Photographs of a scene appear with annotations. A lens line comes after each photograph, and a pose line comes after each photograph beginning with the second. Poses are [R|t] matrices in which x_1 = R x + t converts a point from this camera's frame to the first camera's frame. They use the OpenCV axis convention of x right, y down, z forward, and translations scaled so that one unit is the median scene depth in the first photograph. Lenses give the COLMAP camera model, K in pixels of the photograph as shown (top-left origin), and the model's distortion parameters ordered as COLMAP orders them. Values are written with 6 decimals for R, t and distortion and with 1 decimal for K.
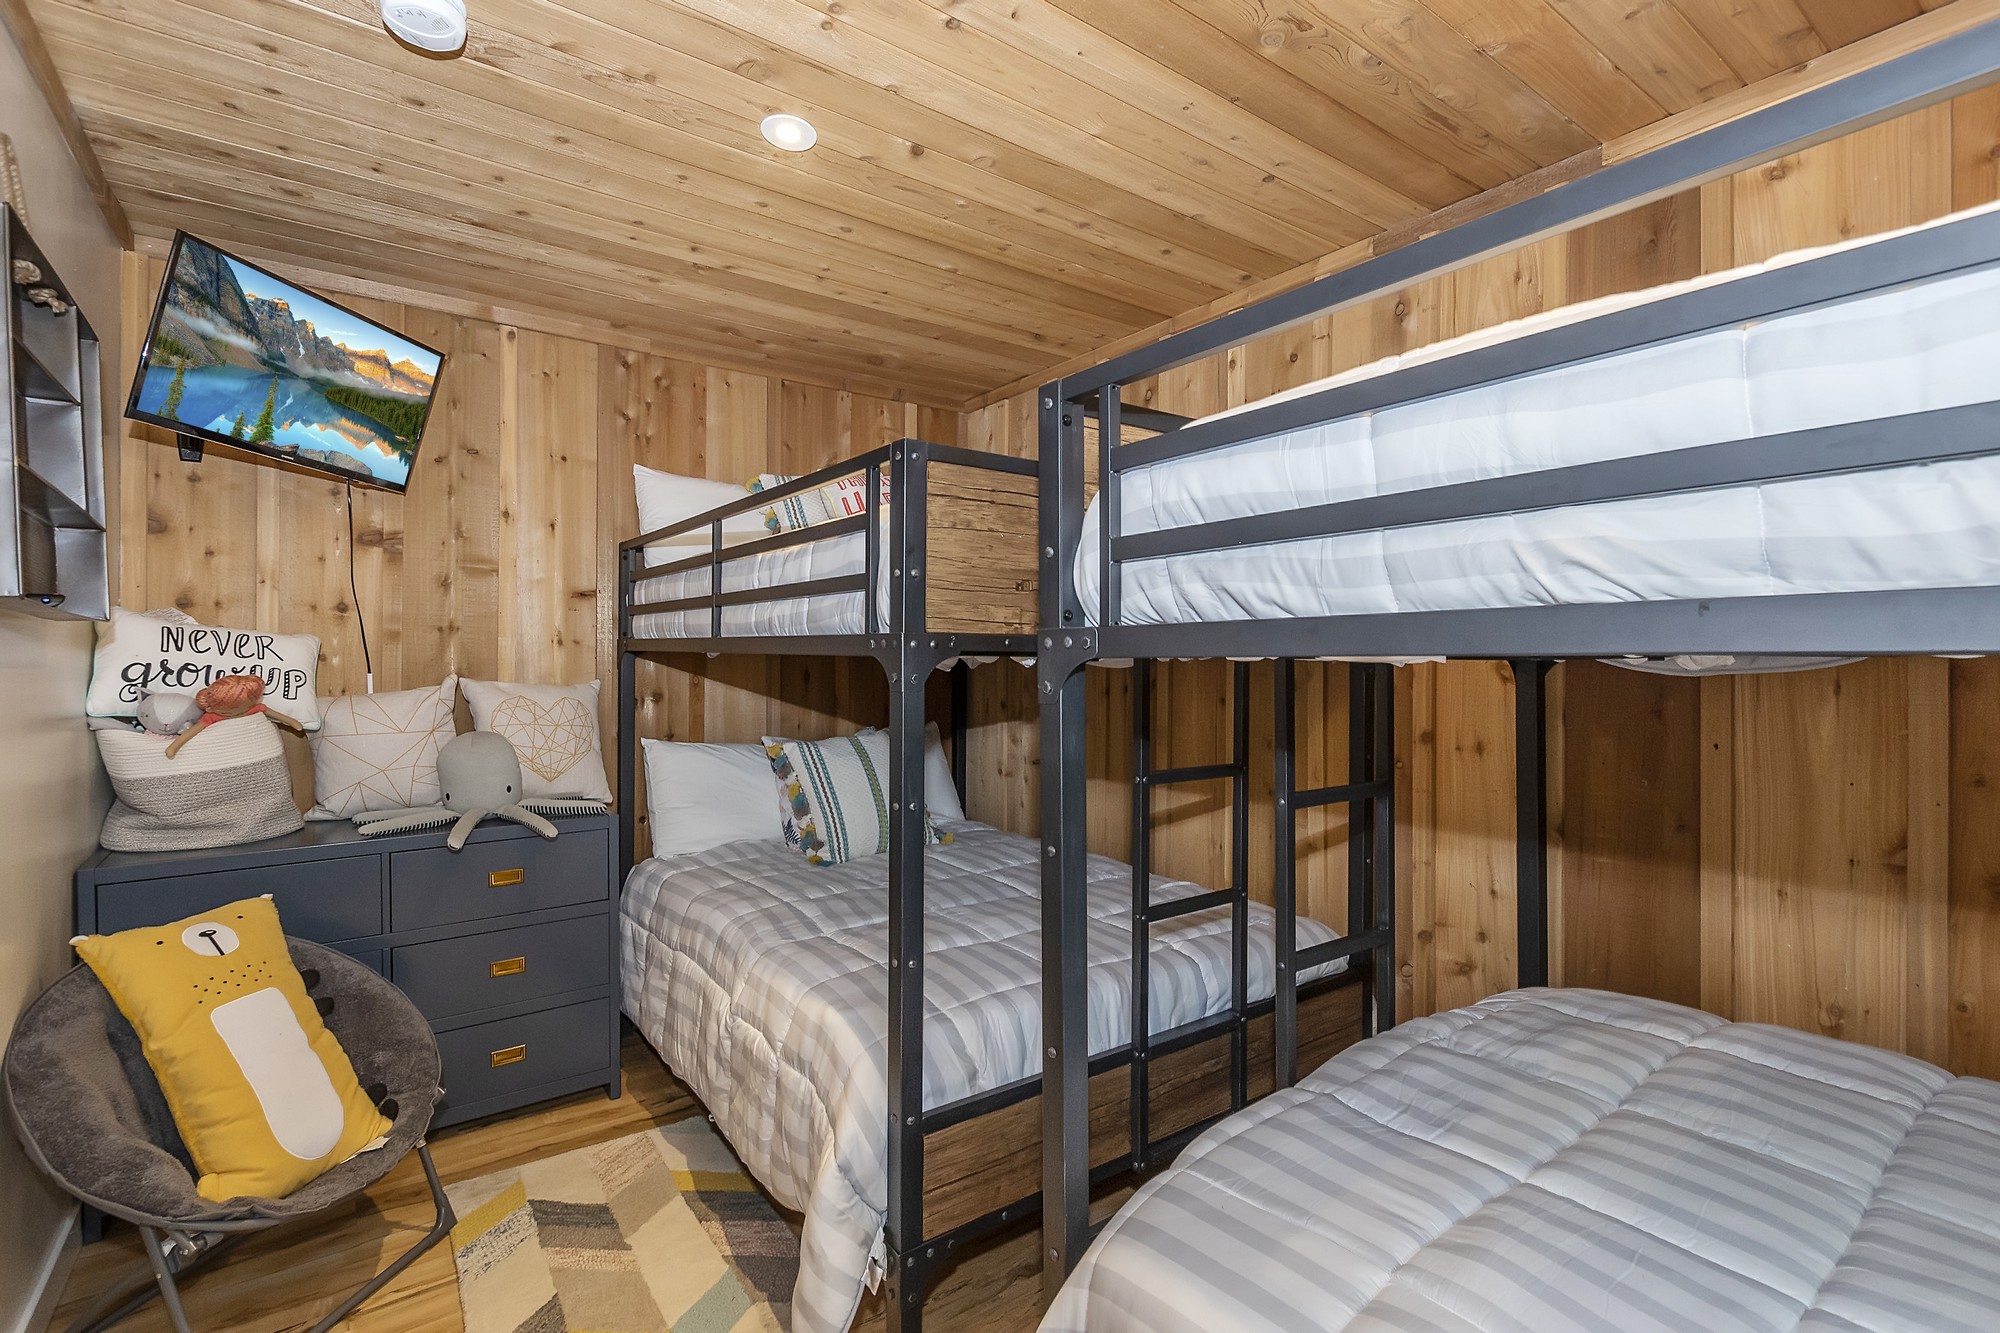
lens RADIAL K [[937.7, 0, 1002.5], [0, 937.7, 658.5], [0, 0, 1]] dist [-0.025341, -0.000931]
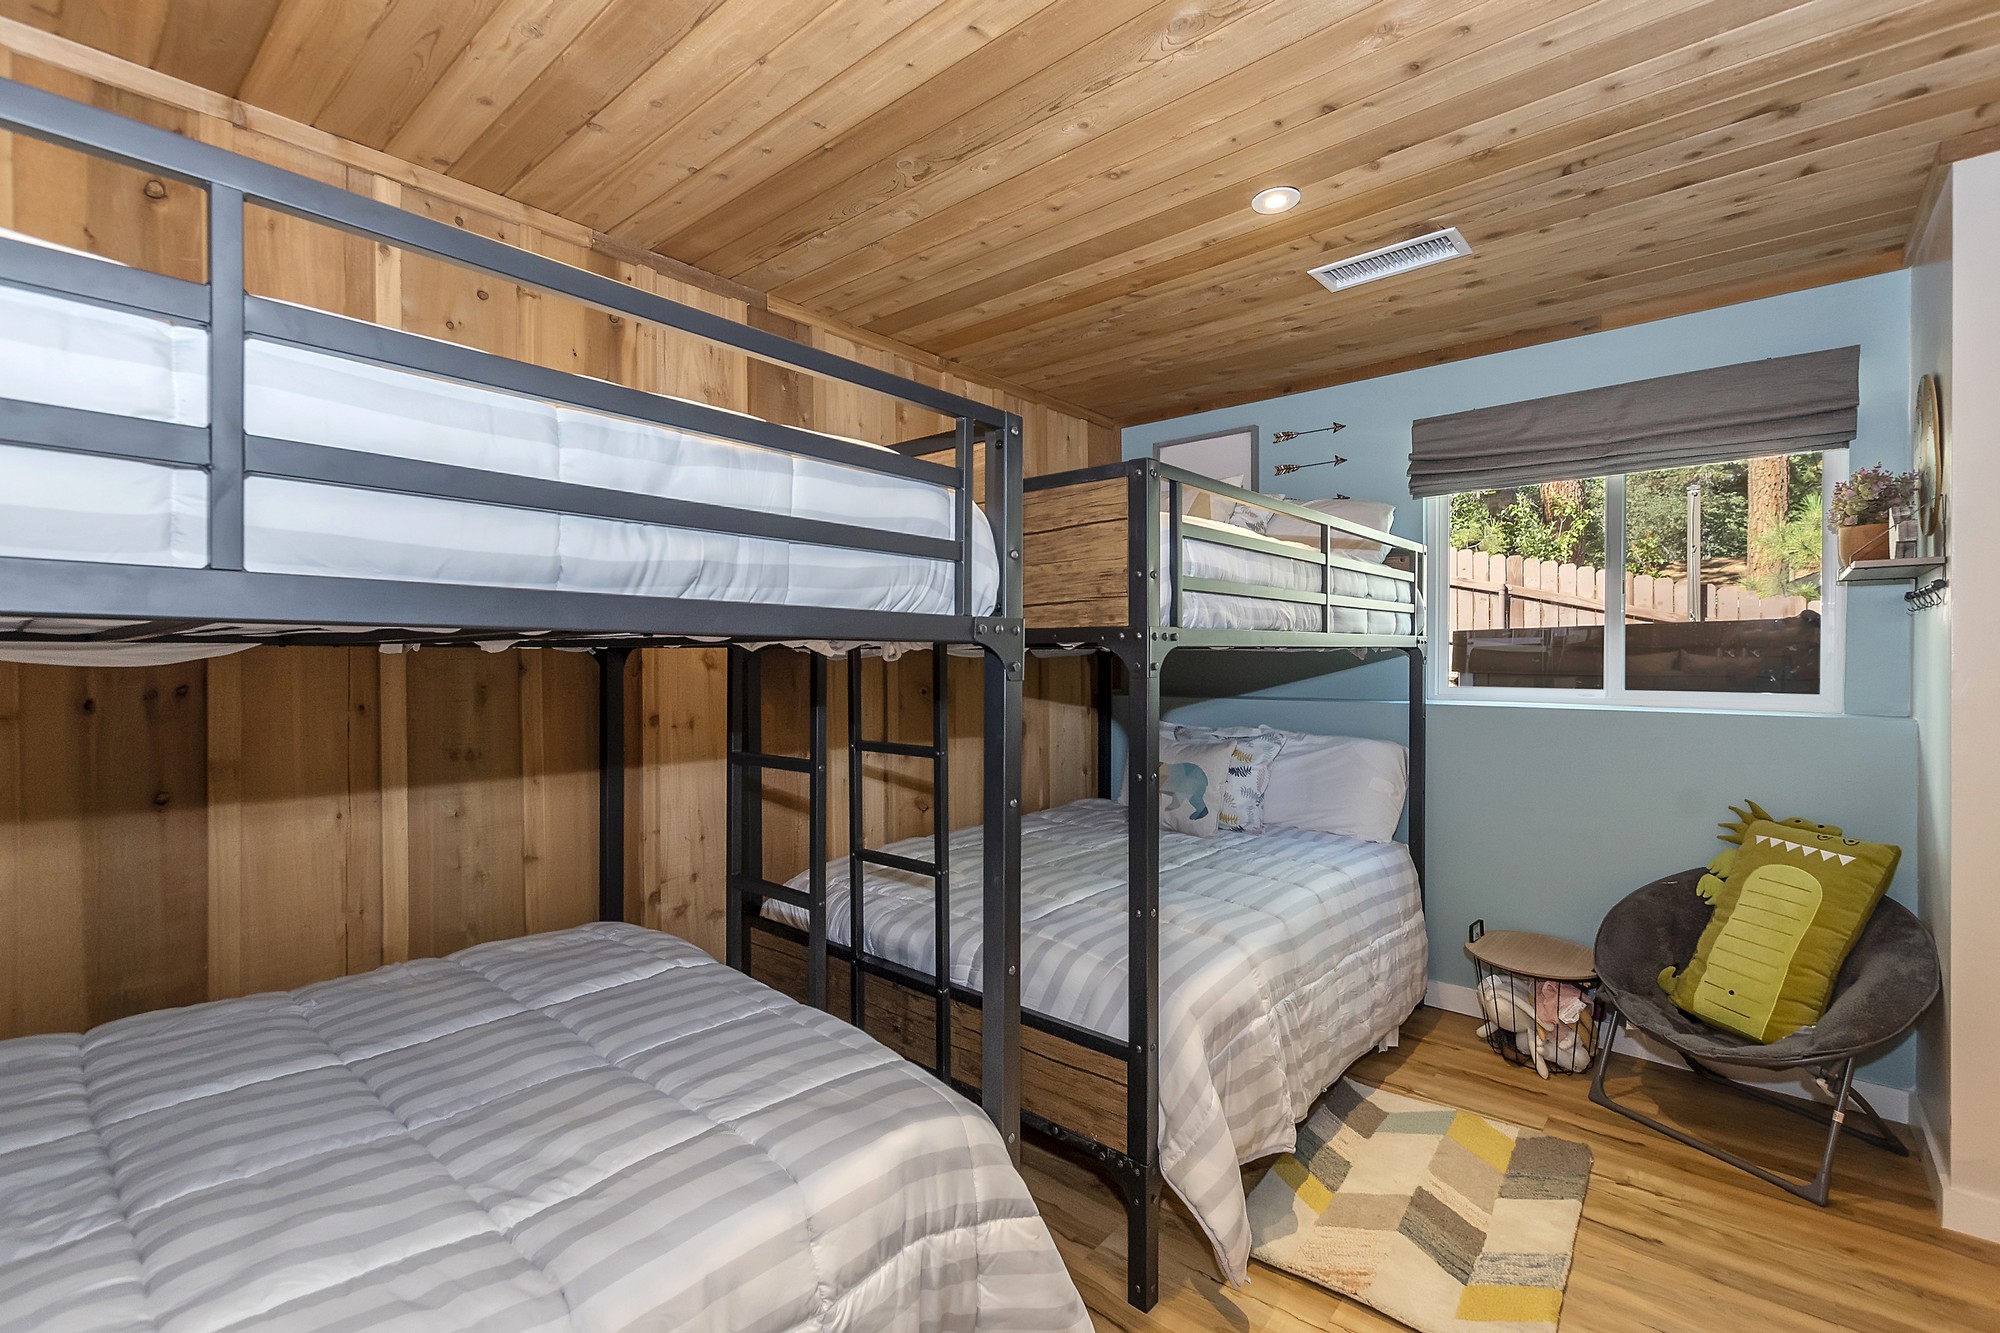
lens RADIAL K [[877.9, 0, 999.7], [0, 877.9, 670.3], [0, 0, 1]] dist [0.001321, 0.000512]
pose [[-0.228902, -0.016758, 0.973305, -0.838301], [-0.004914, 0.999859, 0.016059, 0.007707], [-0.973437, -0.001107, -0.228952, 1.058415]]
